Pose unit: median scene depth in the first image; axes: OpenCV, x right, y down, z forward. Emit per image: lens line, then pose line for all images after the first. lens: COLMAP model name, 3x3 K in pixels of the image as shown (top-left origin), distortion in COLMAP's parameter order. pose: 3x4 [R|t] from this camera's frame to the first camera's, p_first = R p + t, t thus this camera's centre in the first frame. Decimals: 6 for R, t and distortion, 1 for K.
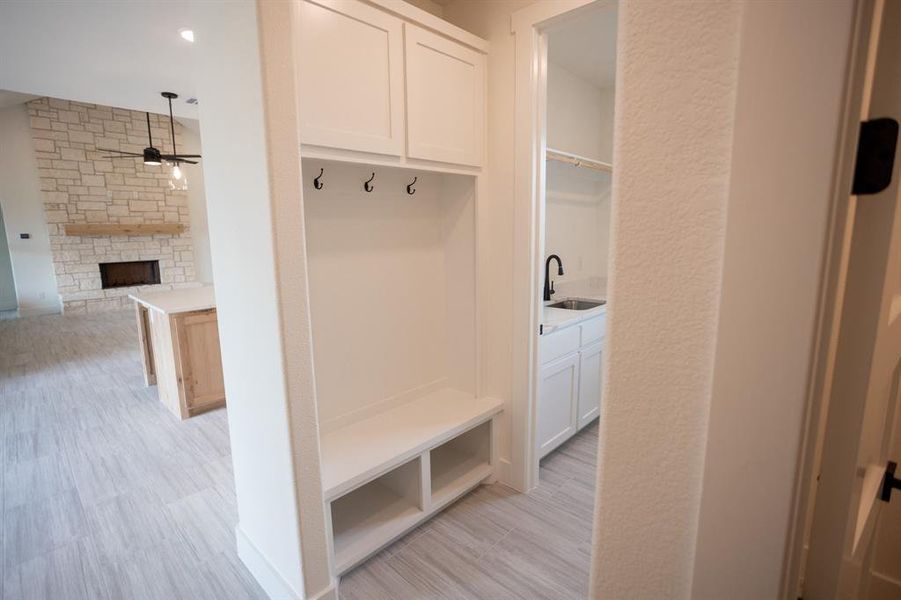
lens RADIAL K [[434.7, 0, 442.5], [0, 434.7, 296.4], [0, 0, 1]] dist [-0.052860, 0.028811]
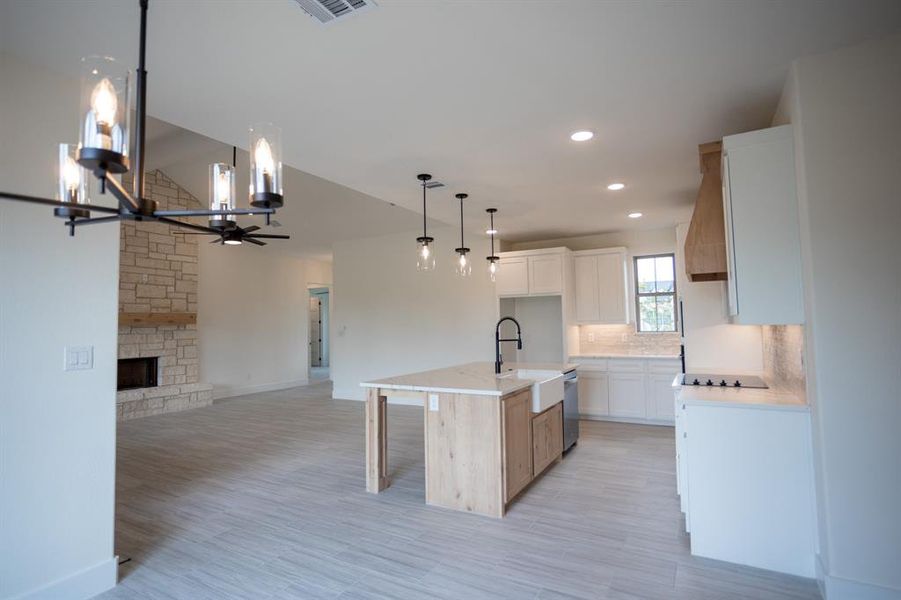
lens RADIAL K [[470.4, 0, 446.0], [0, 470.4, 296.1], [0, 0, 1]] dist [-0.055848, 0.037672]
pose [[0.966956, 0.012499, 0.254635, -0.393029], [0.044058, 0.975577, -0.215194, 0.017482], [-0.251106, 0.219302, 0.942790, 0.005298]]
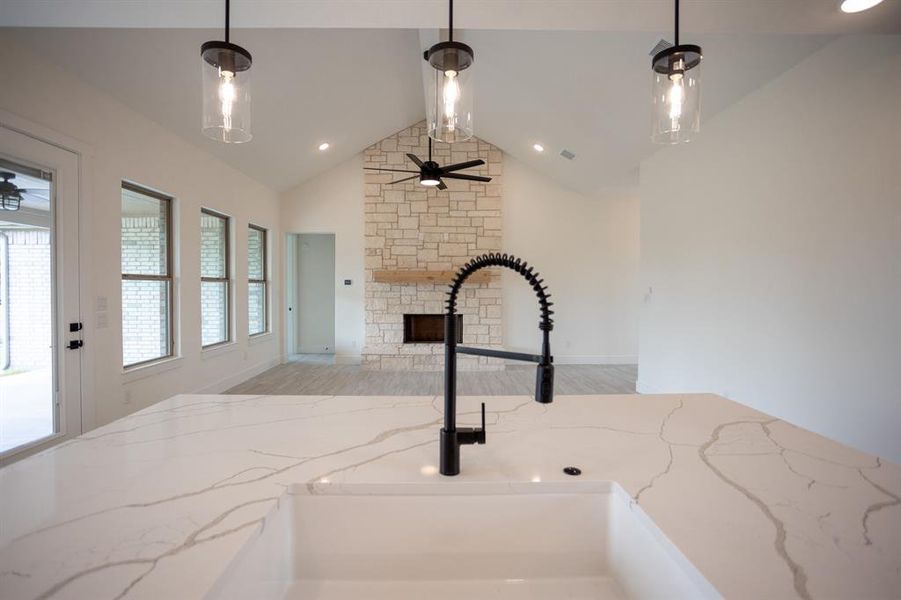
lens RADIAL K [[434.7, 0, 442.5], [0, 434.7, 296.4], [0, 0, 1]] dist [-0.052860, 0.028811]
pose [[0.702369, 0.030576, -0.711156, -0.106913], [-0.124838, 0.988883, -0.080779, -0.051076], [0.700781, 0.145516, 0.698378, 0.416855]]
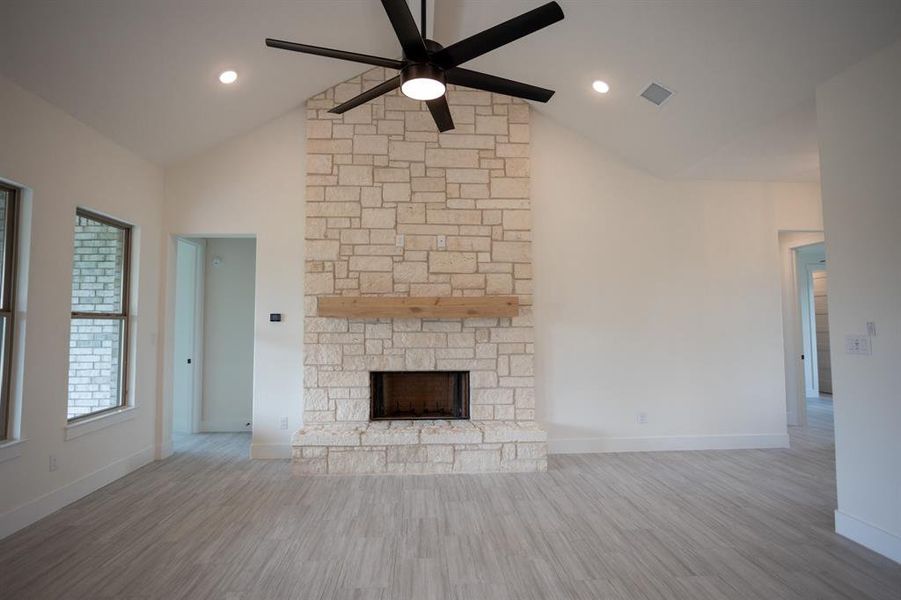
lens RADIAL K [[476.4, 0, 443.0], [0, 476.4, 296.4], [0, 0, 1]] dist [-0.055920, 0.038590]
pose [[0.734434, -0.029752, -0.678027, -0.342430], [-0.114100, 0.979406, -0.166568, -0.080737], [0.669020, 0.199696, 0.715915, 0.621785]]
